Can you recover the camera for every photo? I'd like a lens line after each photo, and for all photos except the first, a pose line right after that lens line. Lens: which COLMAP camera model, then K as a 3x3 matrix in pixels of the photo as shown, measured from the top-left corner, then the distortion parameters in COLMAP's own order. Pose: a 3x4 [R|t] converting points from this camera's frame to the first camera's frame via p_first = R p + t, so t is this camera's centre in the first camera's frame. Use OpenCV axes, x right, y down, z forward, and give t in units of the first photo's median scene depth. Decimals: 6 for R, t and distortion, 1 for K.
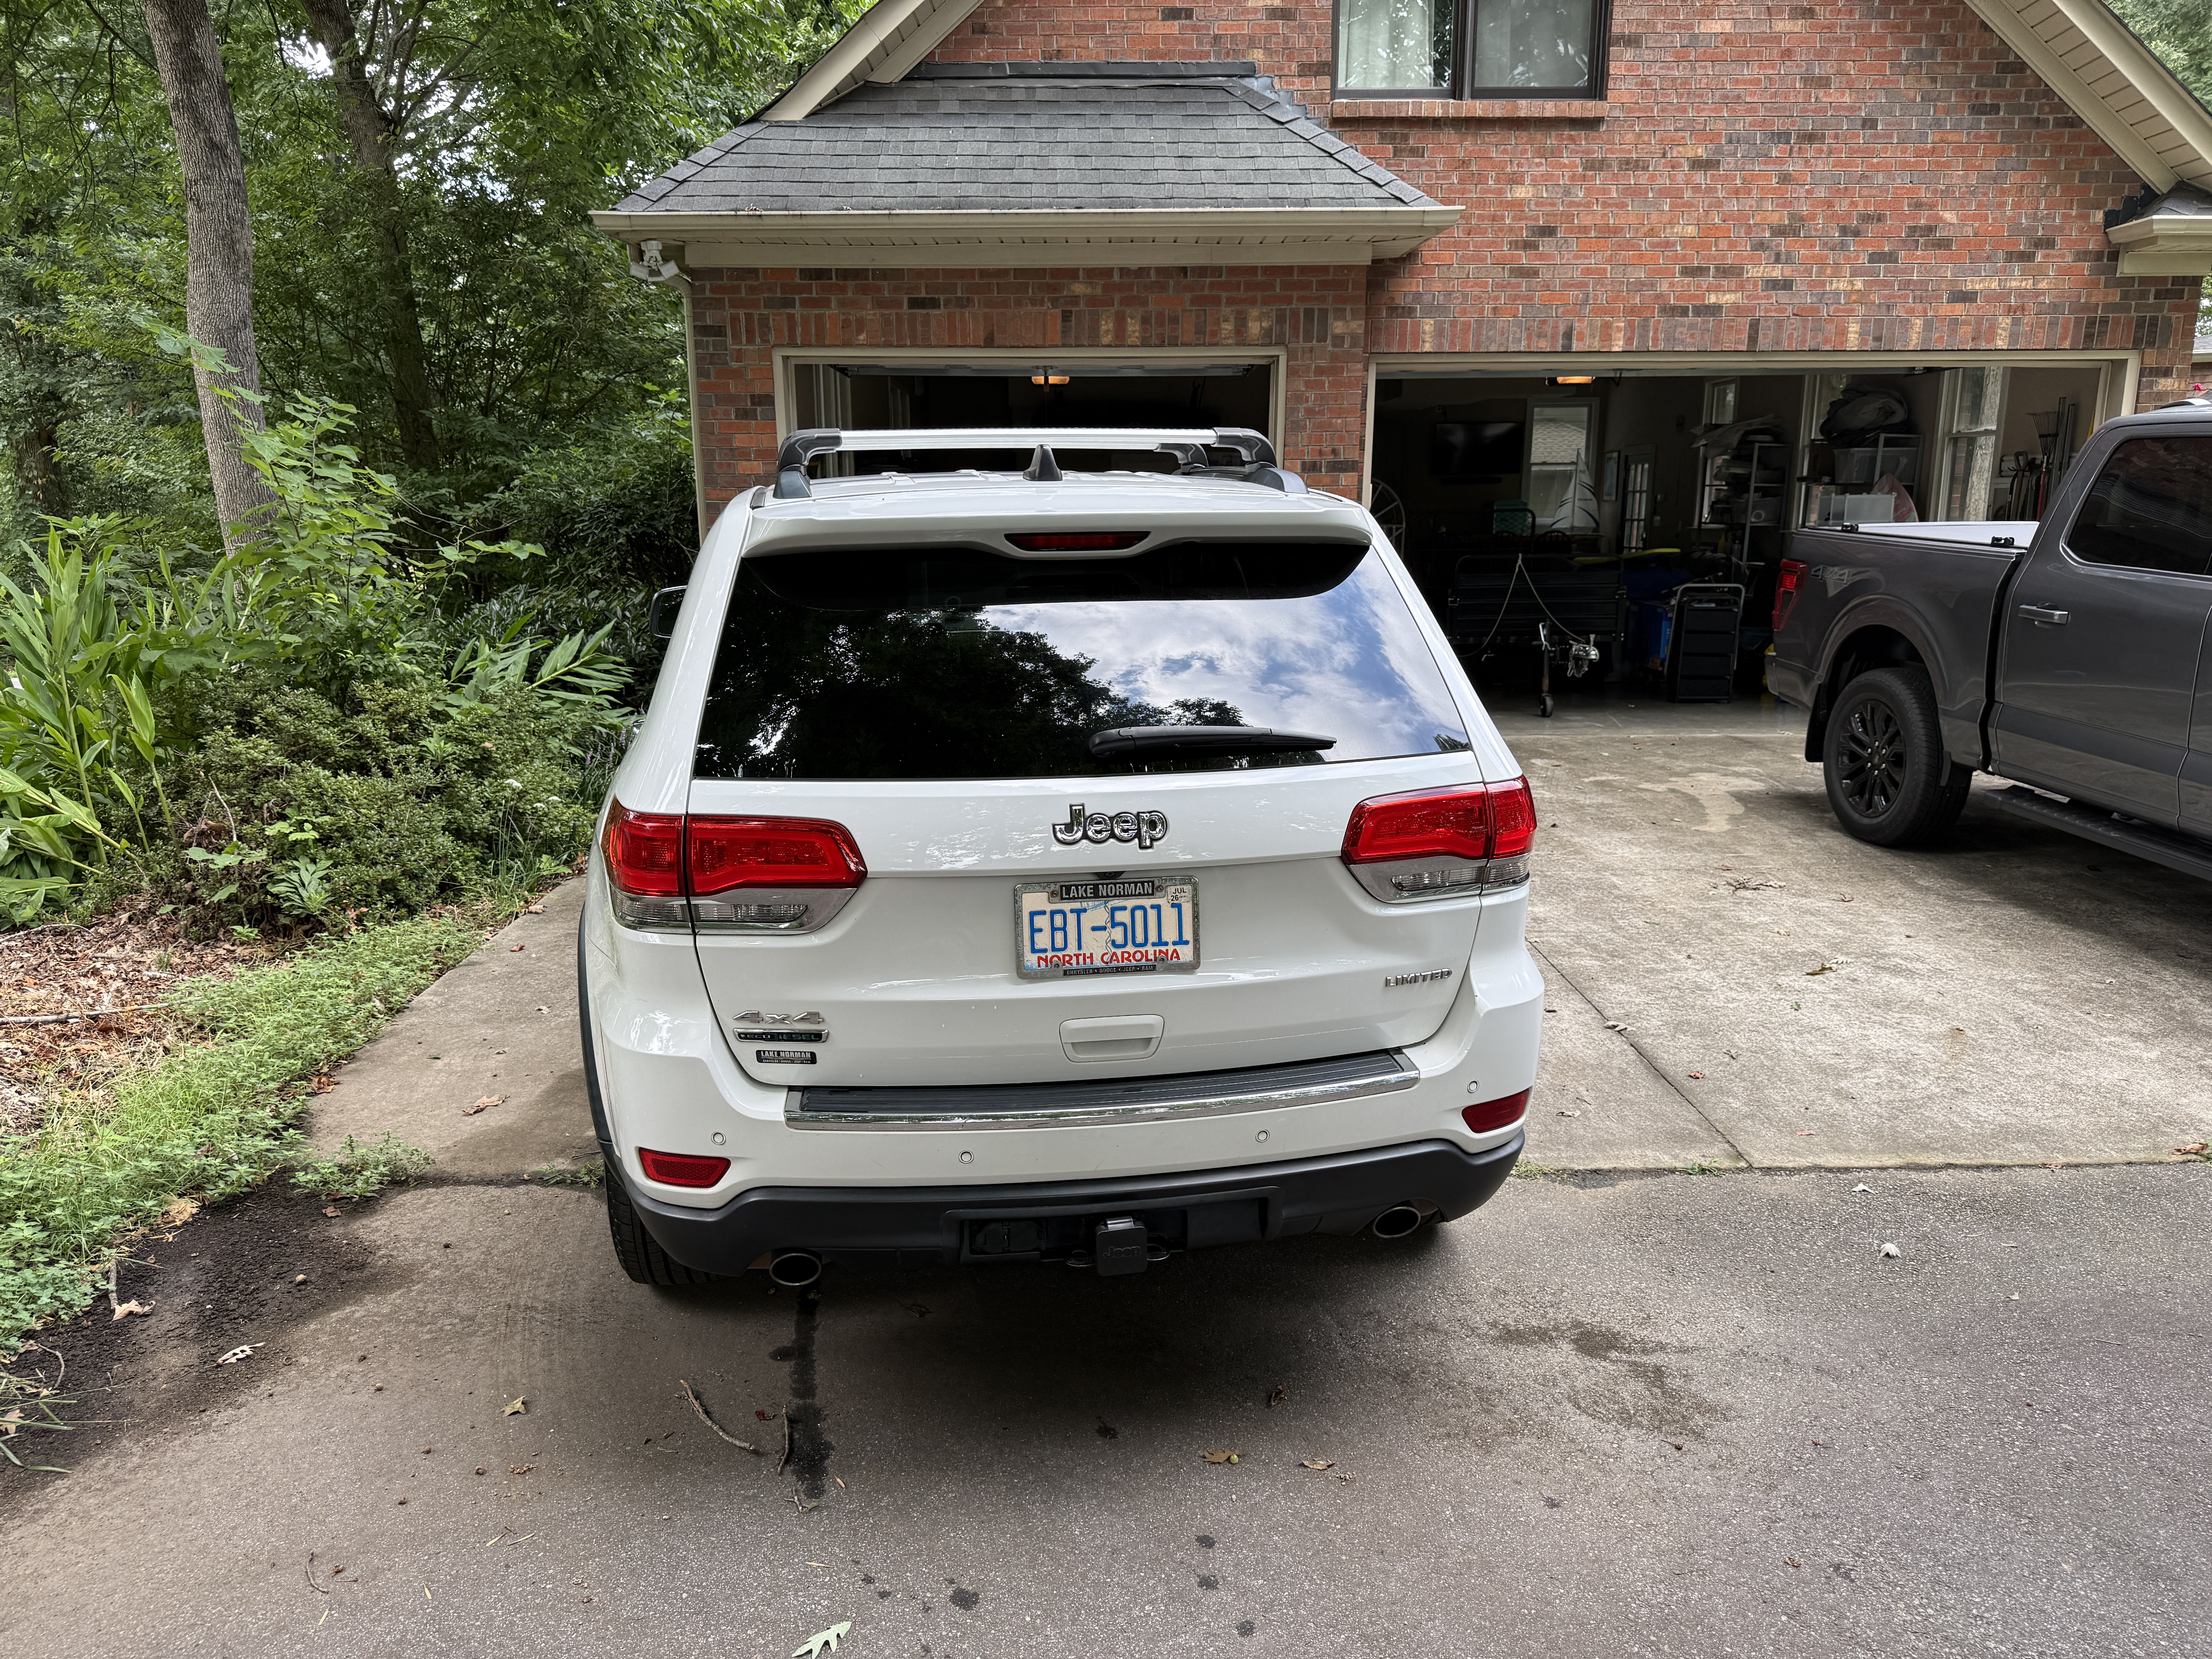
lens RADIAL K [[1566.3, 0, 1084.7], [0, 1566.3, 856.9], [0, 0, 1]] dist [0.034212, -0.044598]
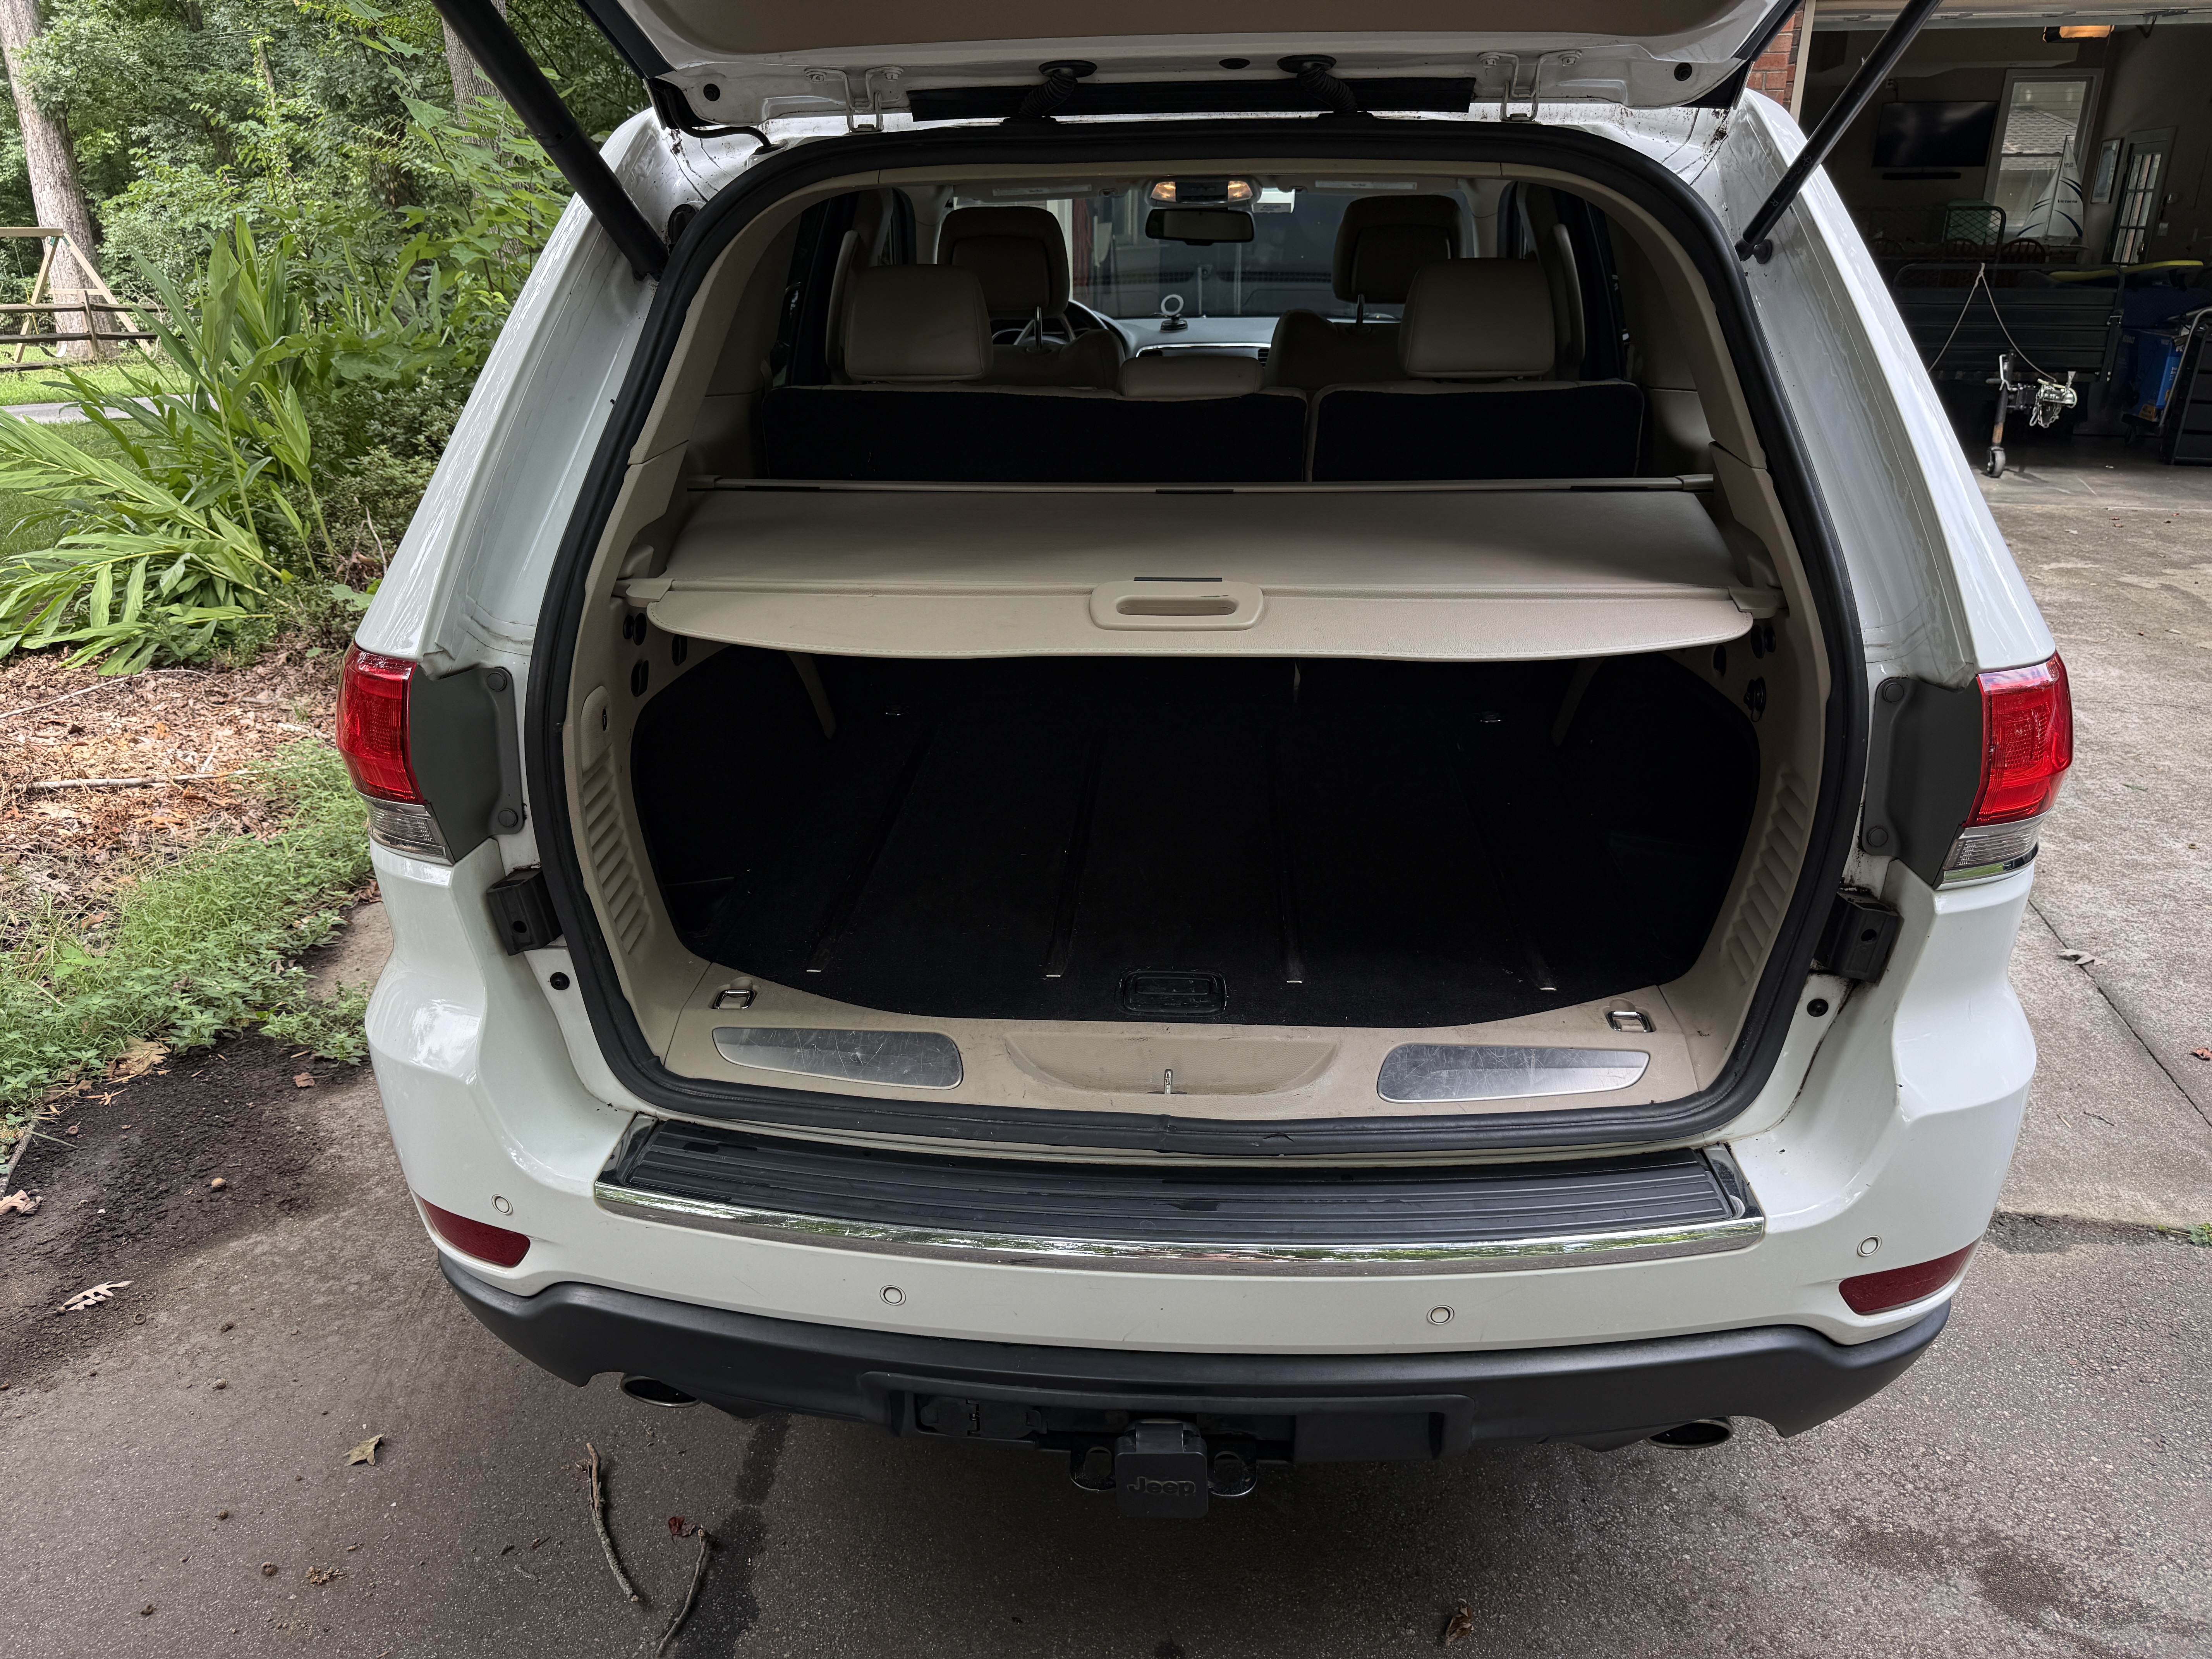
lens RADIAL K [[1566.3, 0, 1095.8], [0, 1566.3, 840.3], [0, 0, 1]] dist [0.034212, -0.044598]
pose [[0.977727, 0.078757, -0.194543, 0.048756], [-0.047580, 0.985966, 0.160025, -0.033235], [0.204416, -0.147205, 0.967753, 0.254396]]
